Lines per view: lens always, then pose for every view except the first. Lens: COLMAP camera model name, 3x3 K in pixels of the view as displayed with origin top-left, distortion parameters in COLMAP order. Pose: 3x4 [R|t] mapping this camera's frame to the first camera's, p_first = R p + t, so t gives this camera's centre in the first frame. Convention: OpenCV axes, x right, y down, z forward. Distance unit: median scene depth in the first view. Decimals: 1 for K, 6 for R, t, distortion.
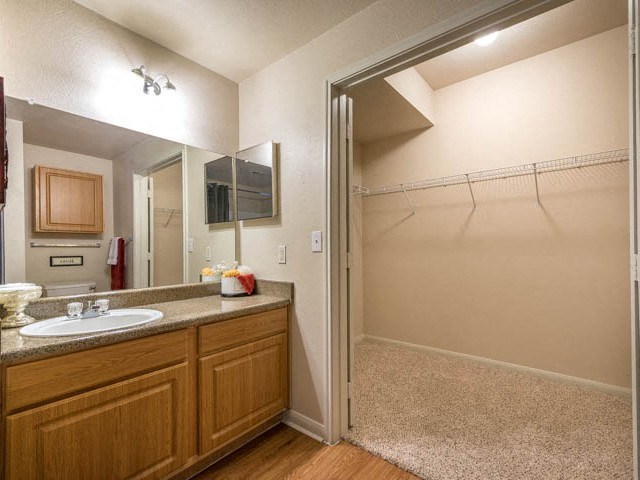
lens RADIAL K [[299.3, 0, 318.5], [0, 299.3, 246.5], [0, 0, 1]] dist [0.000147, -0.000230]
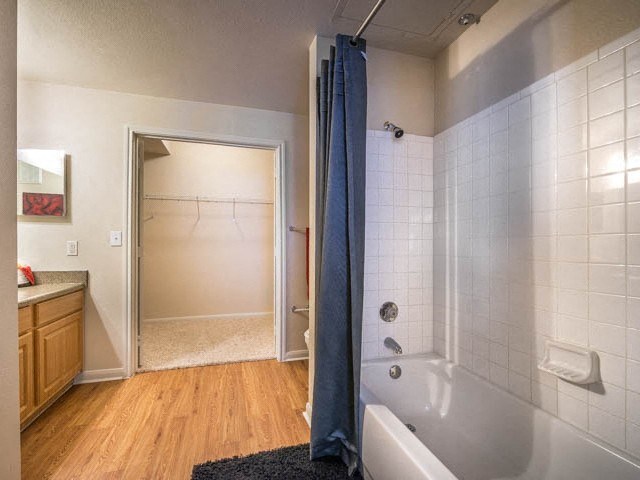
lens RADIAL K [[299.3, 0, 318.5], [0, 299.3, 246.5], [0, 0, 1]] dist [0.000147, -0.000230]
pose [[0.560282, 0.005318, 0.828285, -0.627018], [-0.012426, 0.999921, 0.001986, 0.005260], [-0.828209, -0.011404, 0.560304, -0.550938]]
